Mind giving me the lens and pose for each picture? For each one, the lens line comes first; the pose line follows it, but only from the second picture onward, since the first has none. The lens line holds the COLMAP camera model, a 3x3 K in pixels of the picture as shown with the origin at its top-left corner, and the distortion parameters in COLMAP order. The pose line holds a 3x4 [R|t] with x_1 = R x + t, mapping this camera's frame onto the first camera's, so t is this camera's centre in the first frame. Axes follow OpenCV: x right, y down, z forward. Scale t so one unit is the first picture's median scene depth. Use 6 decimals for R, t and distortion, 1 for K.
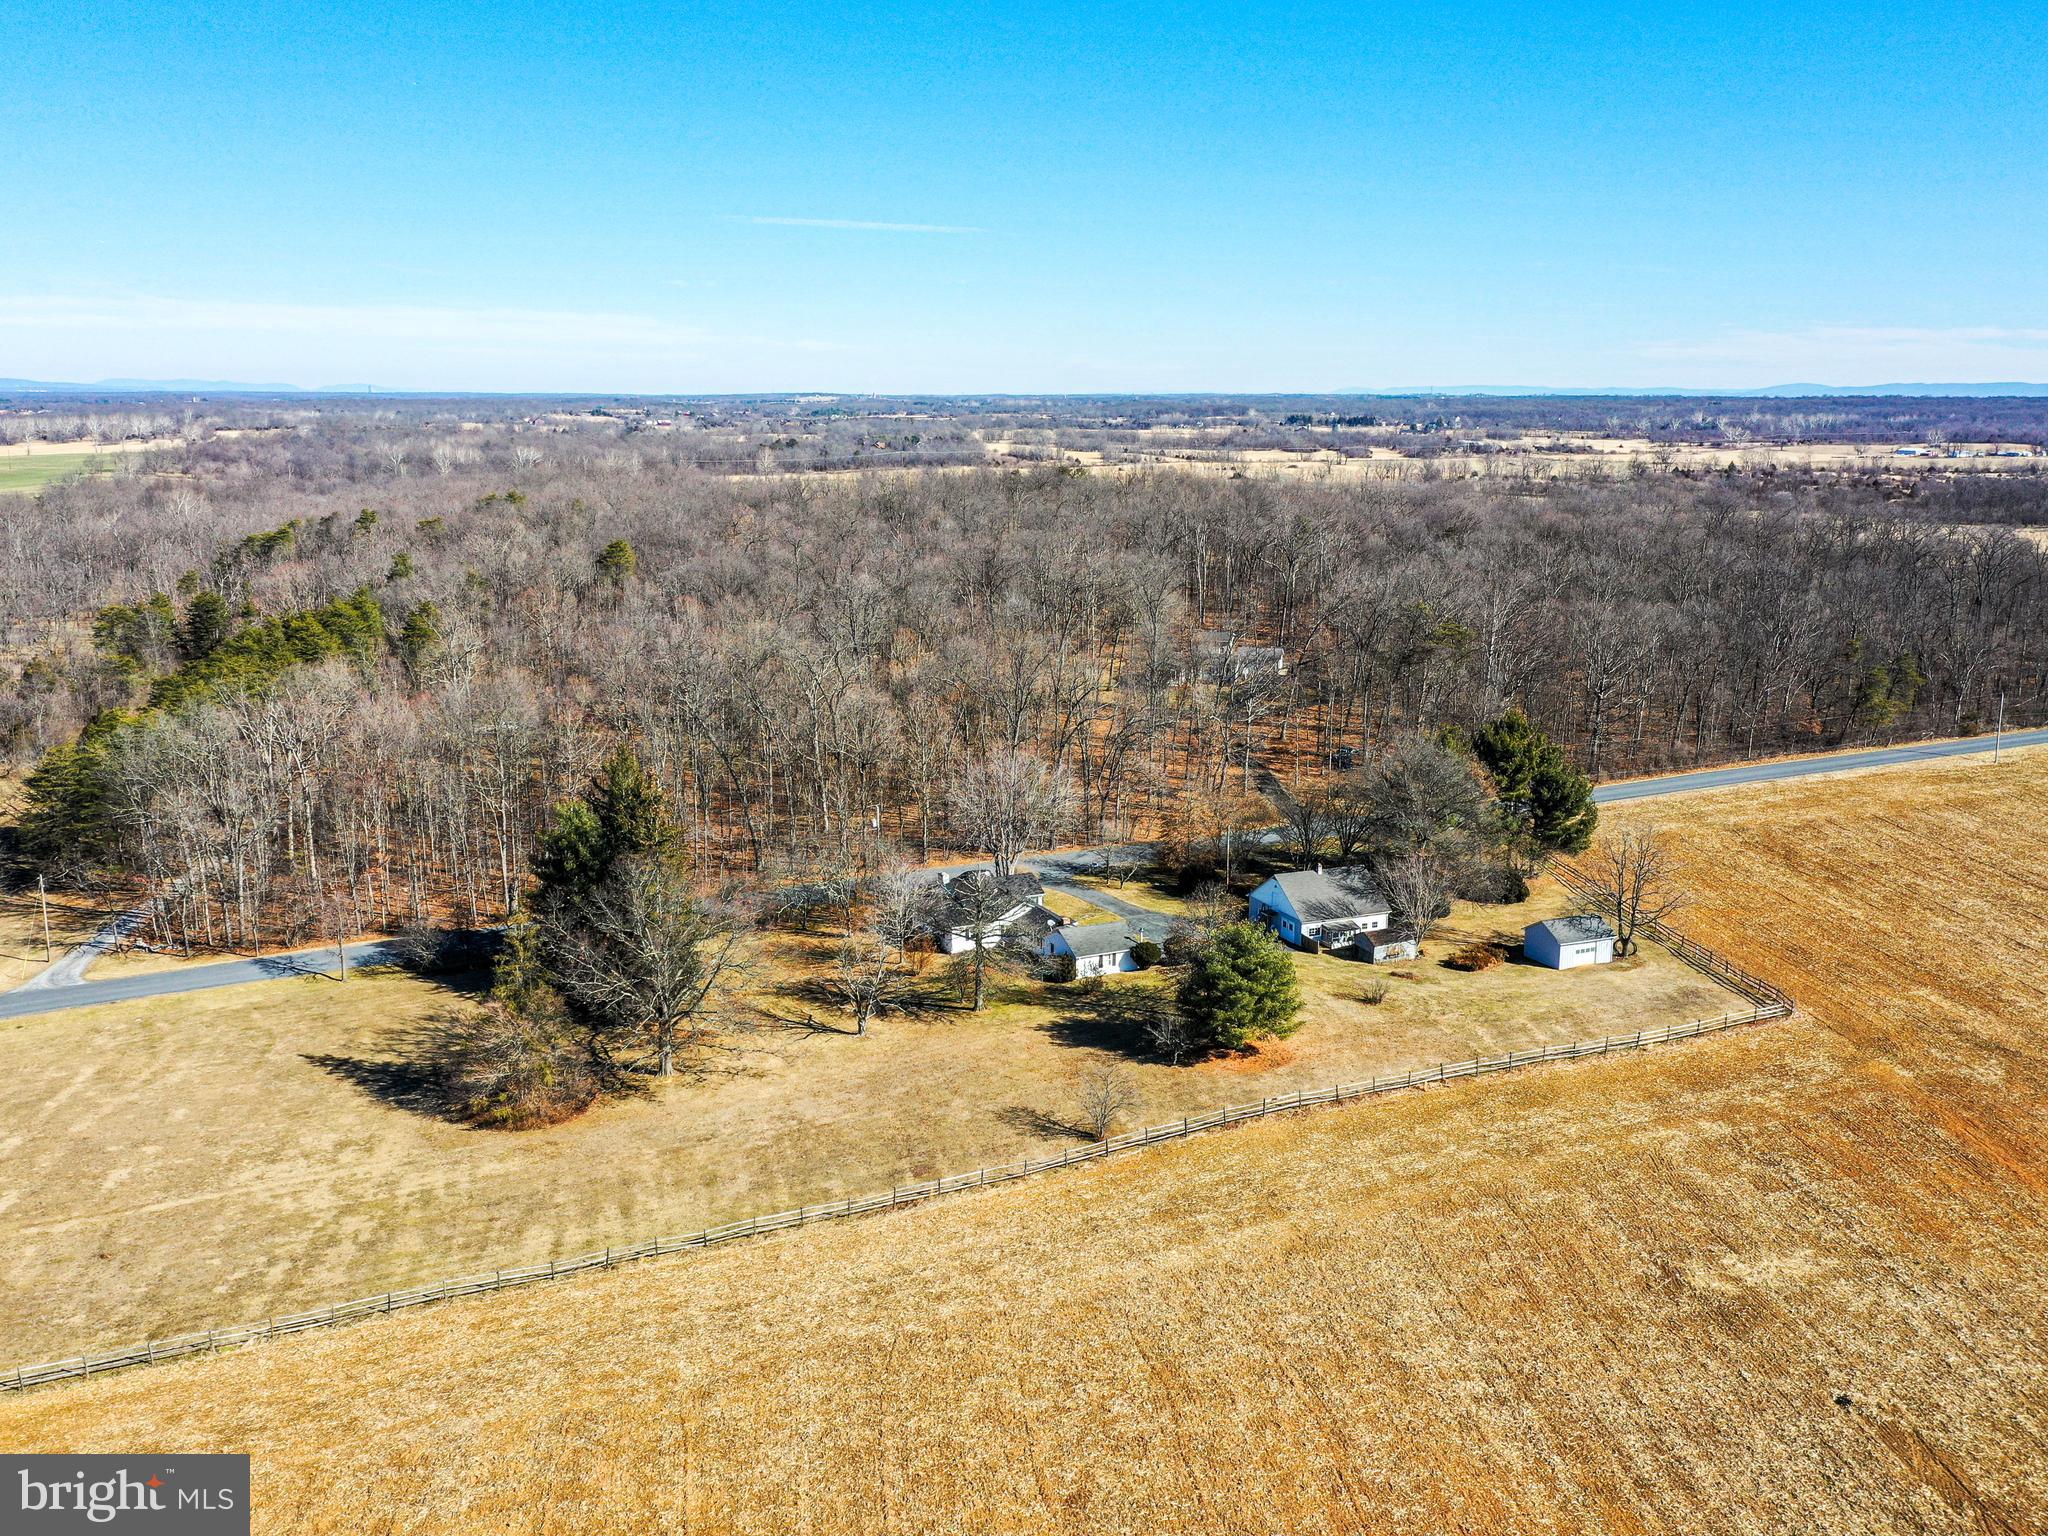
lens RADIAL K [[1717.1, 0, 1019.7], [0, 1717.1, 760.1], [0, 0, 1]] dist [-0.010848, 0.019850]
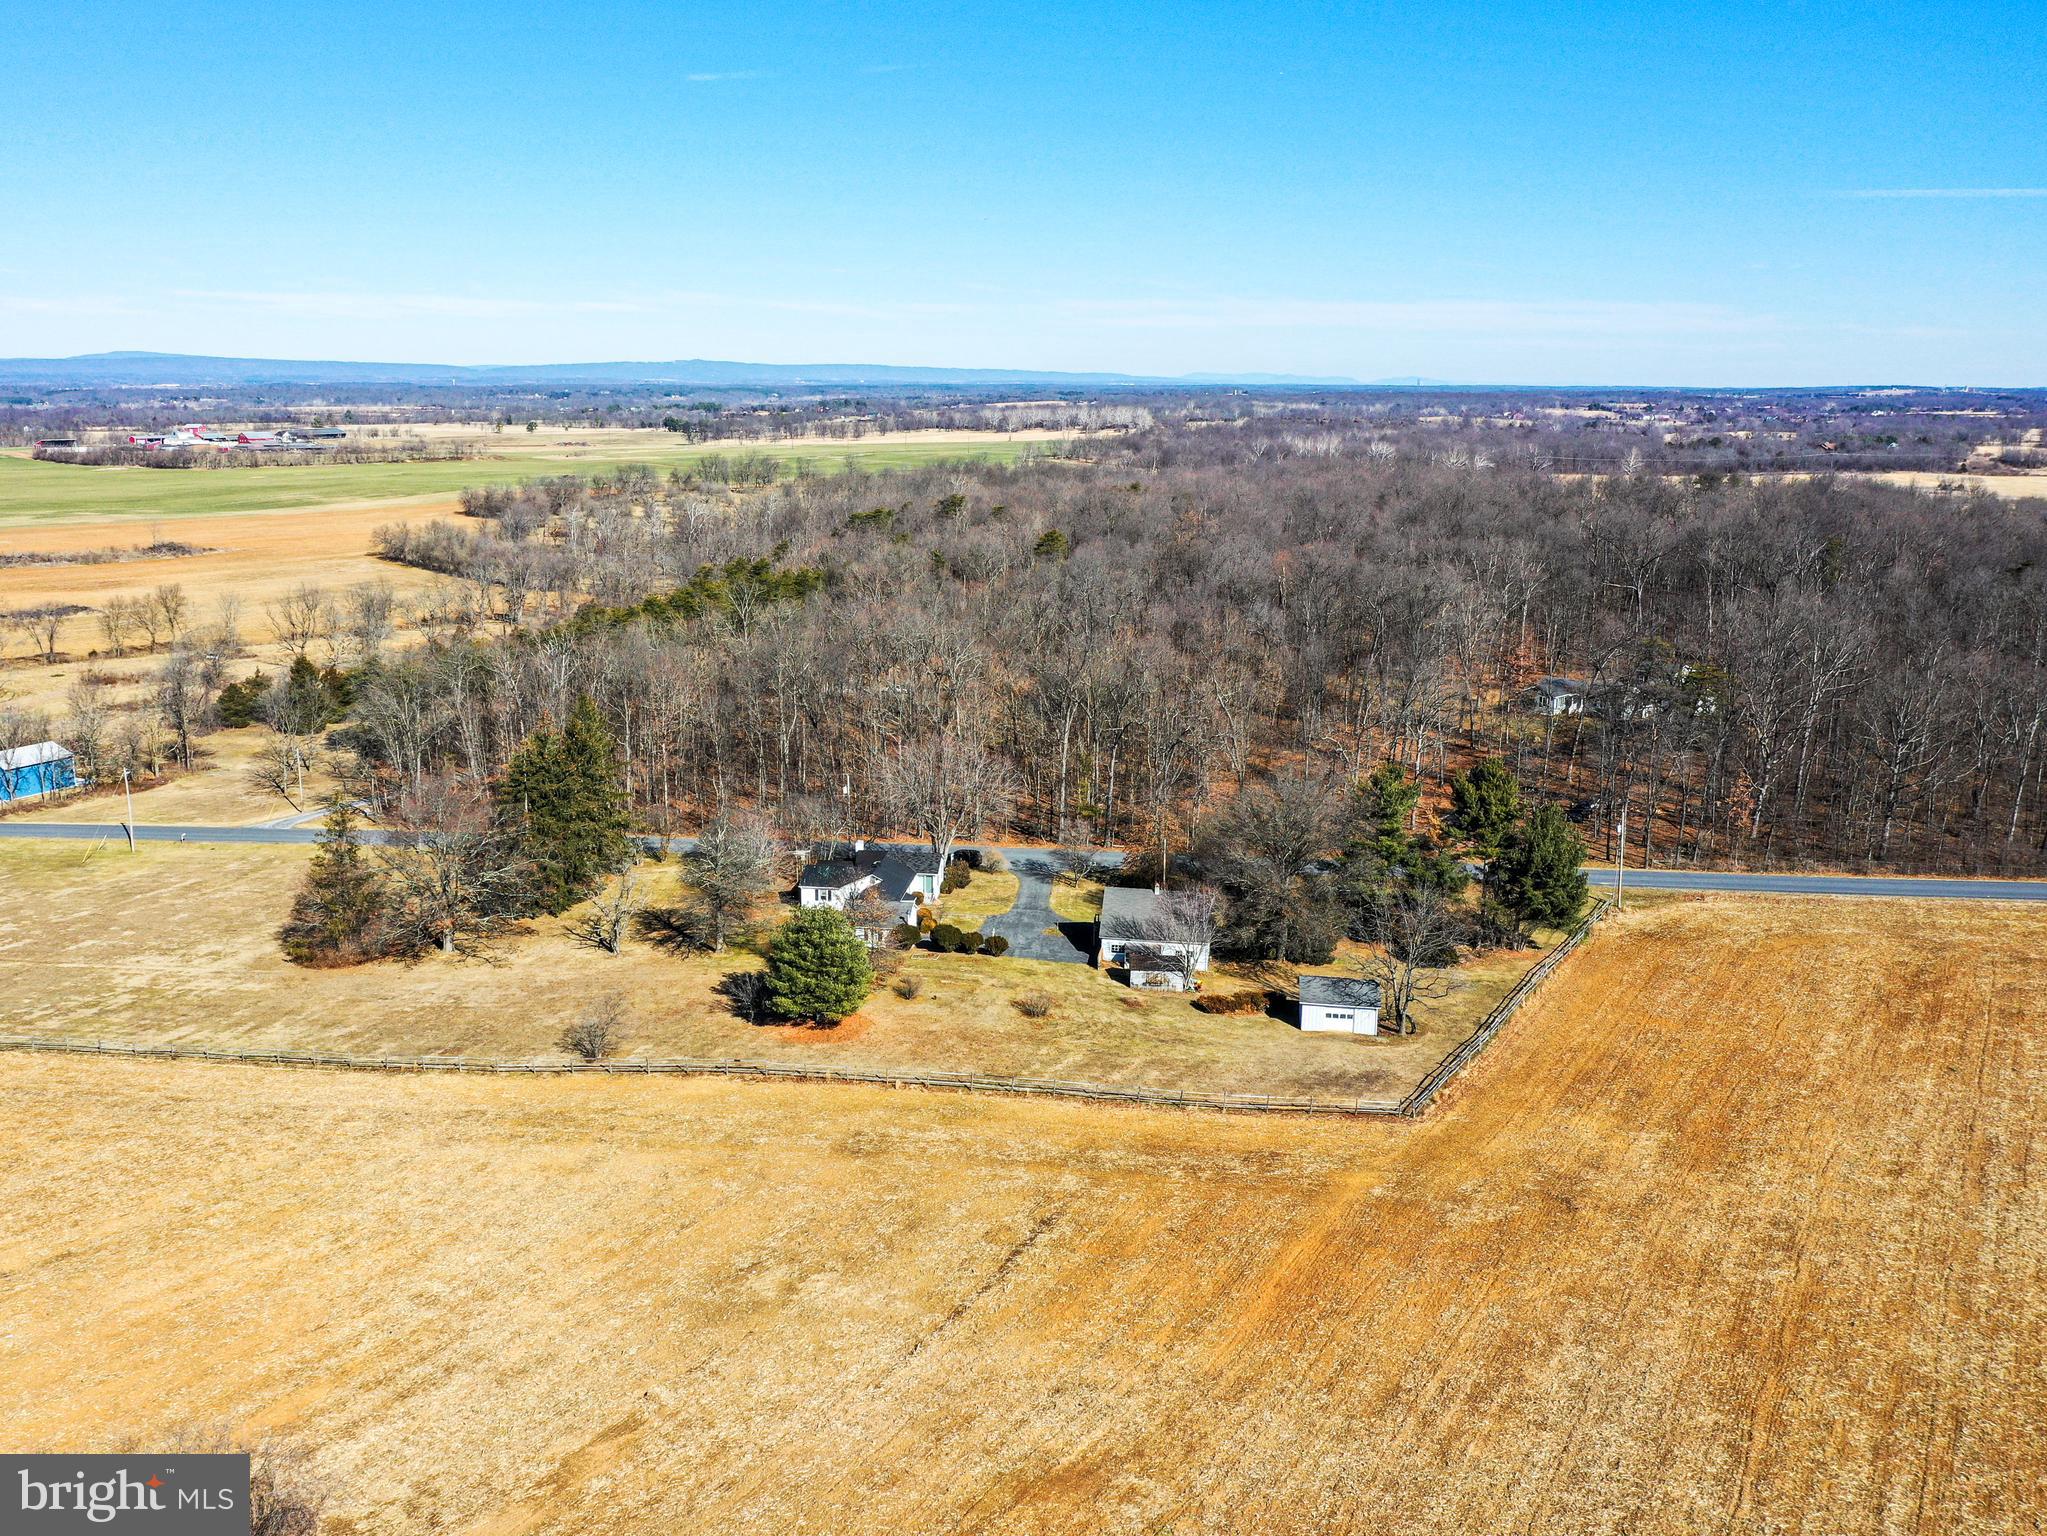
lens RADIAL K [[1716.2, 0, 1022.1], [0, 1716.2, 775.8], [0, 0, 1]] dist [-0.010848, 0.019850]
pose [[0.841569, 0.117994, -0.527104, 0.648421], [-0.111180, 0.992793, 0.044733, -0.037986], [0.528583, 0.020958, 0.848623, 0.129859]]
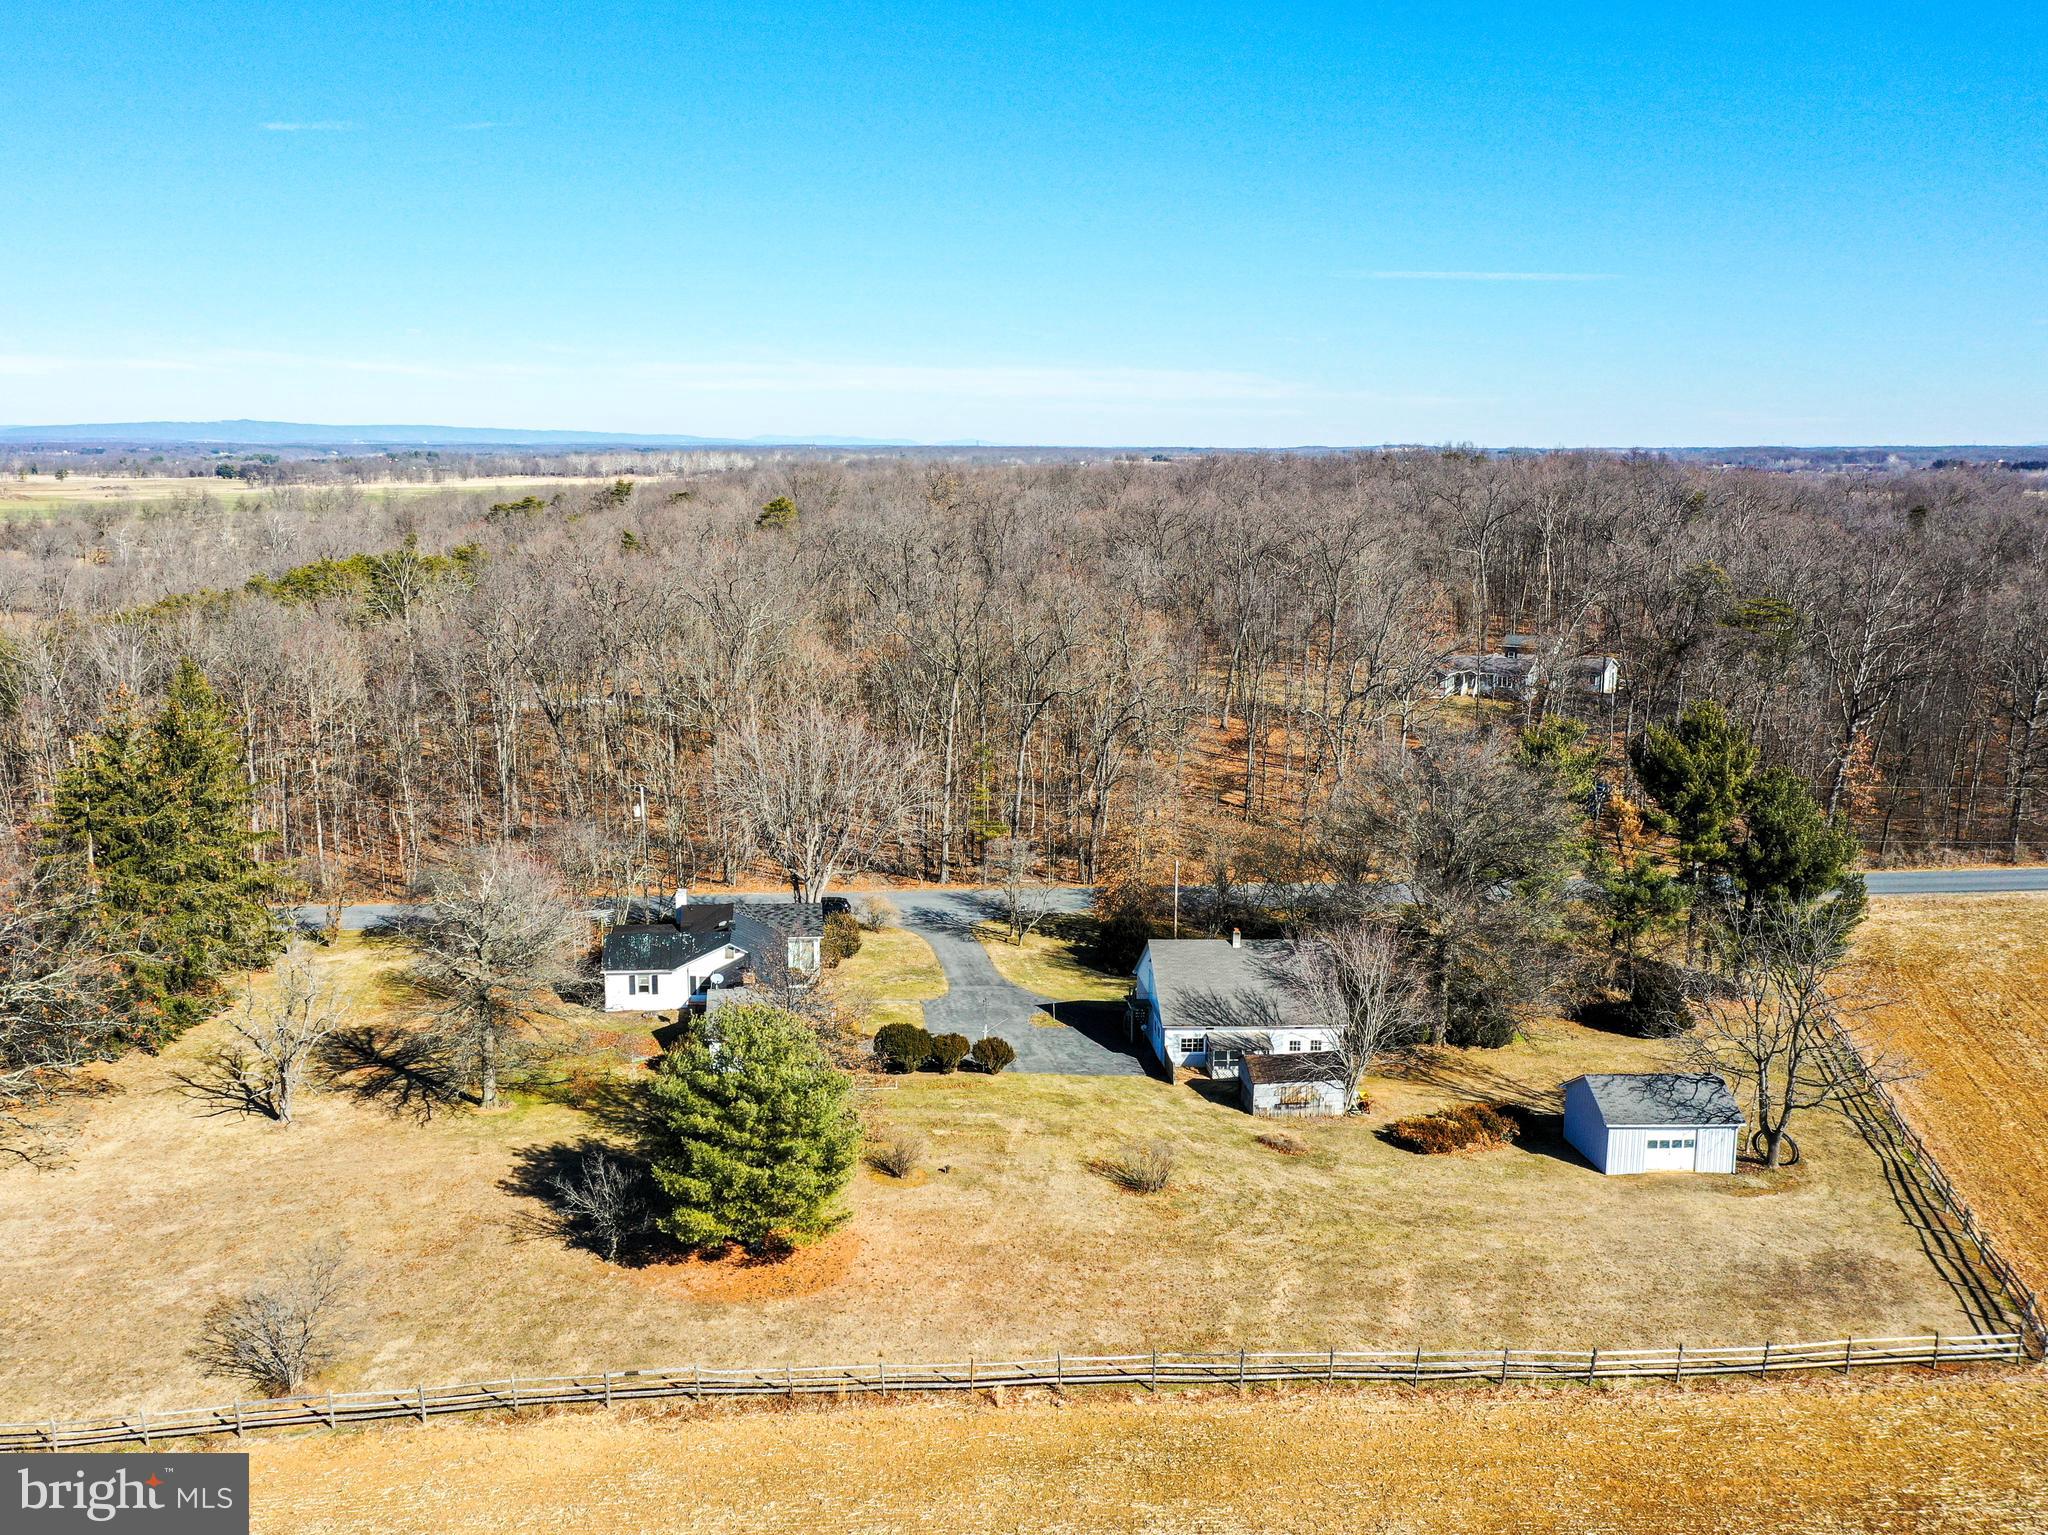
lens RADIAL K [[1717.1, 0, 939.1], [0, 1717.1, 789.1], [0, 0, 1]] dist [-0.010848, 0.019850]
pose [[0.930115, 0.065586, -0.361365, 0.301671], [-0.069385, 0.997587, 0.002469, 0.018949], [0.360655, 0.022777, 0.932421, 0.436552]]
